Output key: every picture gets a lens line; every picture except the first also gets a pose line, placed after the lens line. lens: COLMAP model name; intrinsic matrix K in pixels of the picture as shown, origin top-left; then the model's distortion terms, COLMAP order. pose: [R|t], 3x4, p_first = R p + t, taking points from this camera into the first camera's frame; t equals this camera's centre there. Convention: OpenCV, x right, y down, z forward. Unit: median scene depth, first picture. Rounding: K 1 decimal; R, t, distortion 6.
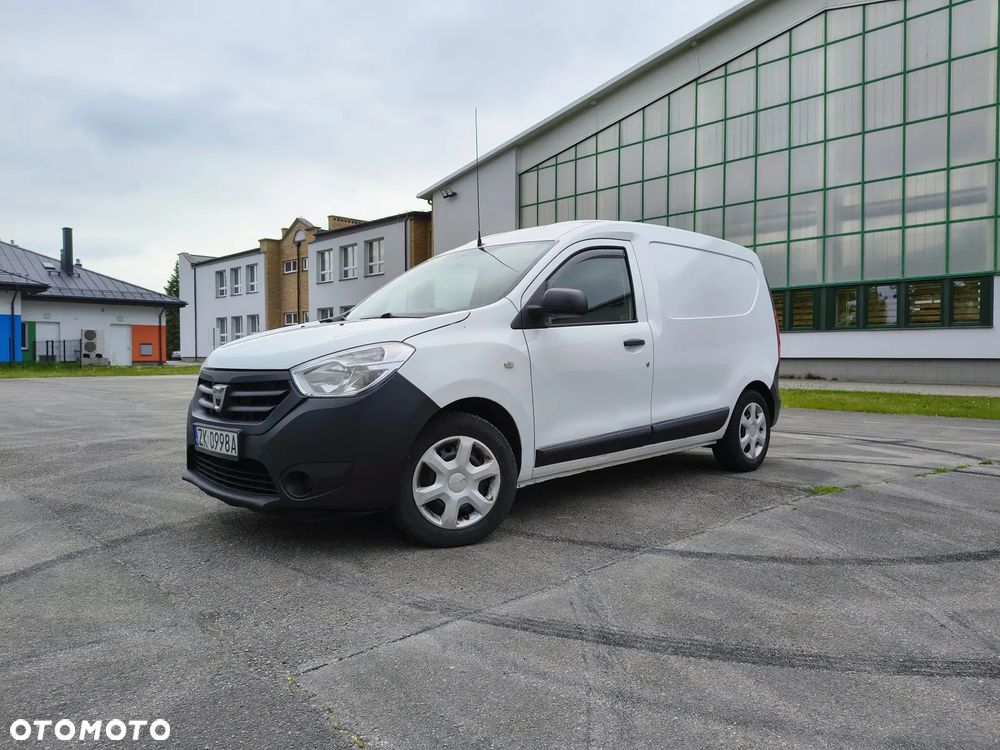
lens RADIAL K [[697.8, 0, 496.0], [0, 697.8, 367.8], [0, 0, 1]] dist [0.054157, -0.072132]
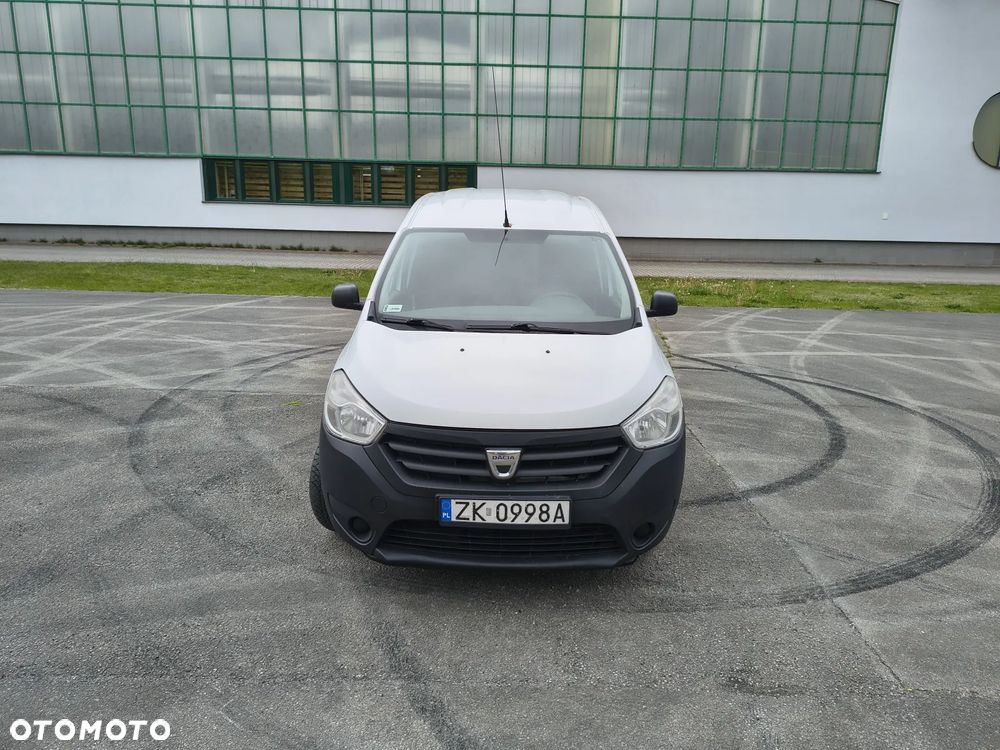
lens RADIAL K [[697.9, 0, 510.2], [0, 697.9, 374.6], [0, 0, 1]] dist [0.053313, -0.075673]
pose [[0.684630, -0.155736, 0.712059, -0.604488], [-0.008928, 0.975043, 0.221837, -0.155669], [-0.728836, -0.158234, 0.666154, 0.275150]]
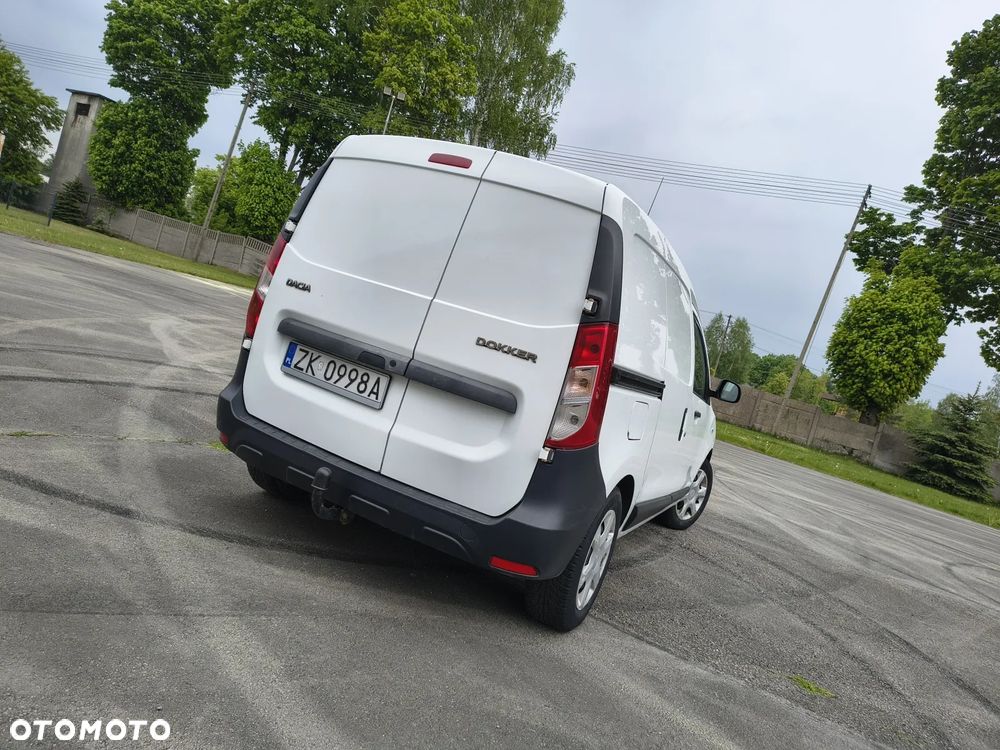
lens RADIAL K [[681.4, 0, 502.7], [0, 681.4, 349.7], [0, 0, 1]] dist [0.028778, -0.029088]
pose [[-0.890602, -0.253302, -0.377711, 0.447989], [-0.291609, 0.955388, 0.046878, -0.076080], [0.348986, 0.151894, -0.924736, 1.646358]]
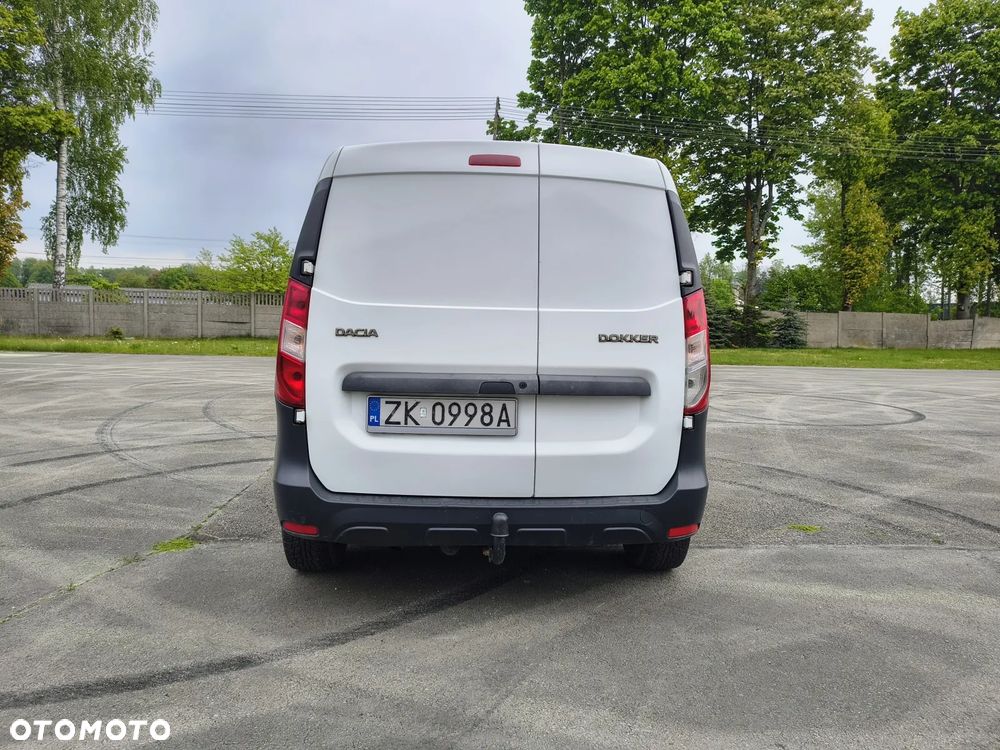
lens RADIAL K [[683.9, 0, 497.2], [0, 683.9, 353.8], [0, 0, 1]] dist [0.037450, -0.040158]
pose [[-0.652845, 0.021611, -0.757183, 0.682254], [-0.039421, 0.997269, 0.062452, -0.071102], [0.756465, 0.070621, -0.650211, 1.468477]]
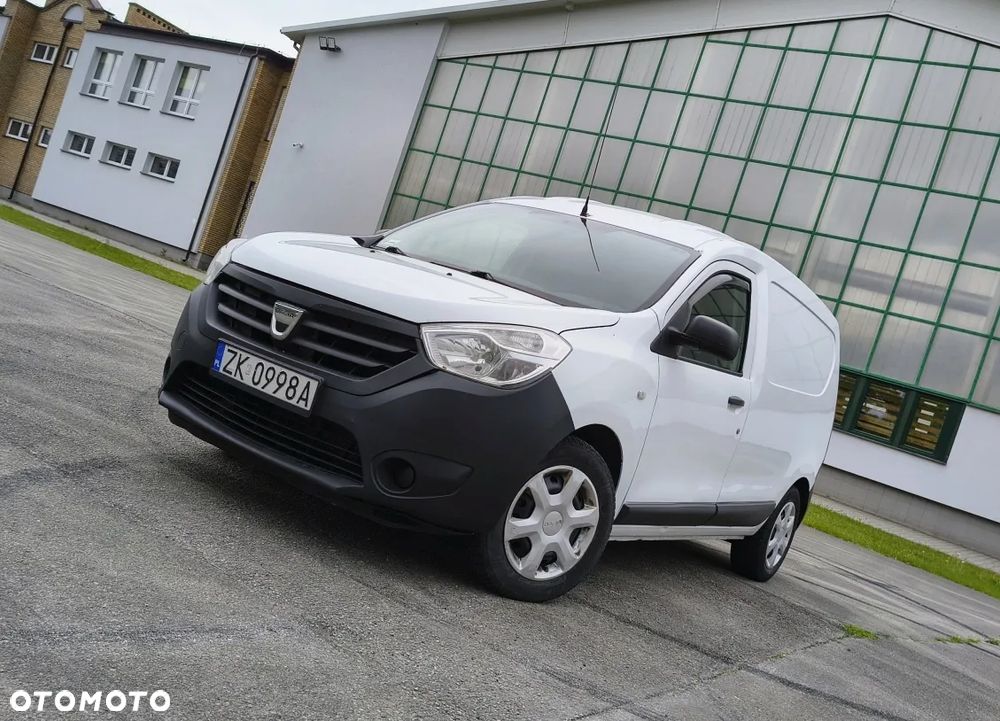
lens RADIAL K [[992.7, 0, 495.4], [0, 992.7, 357.8], [0, 0, 1]] dist [0.036878, -0.018692]
pose [[0.923484, 0.310519, 0.225290, -0.254823], [-0.316040, 0.948669, -0.012080, 0.013322], [-0.217477, -0.060046, 0.974217, -0.034559]]
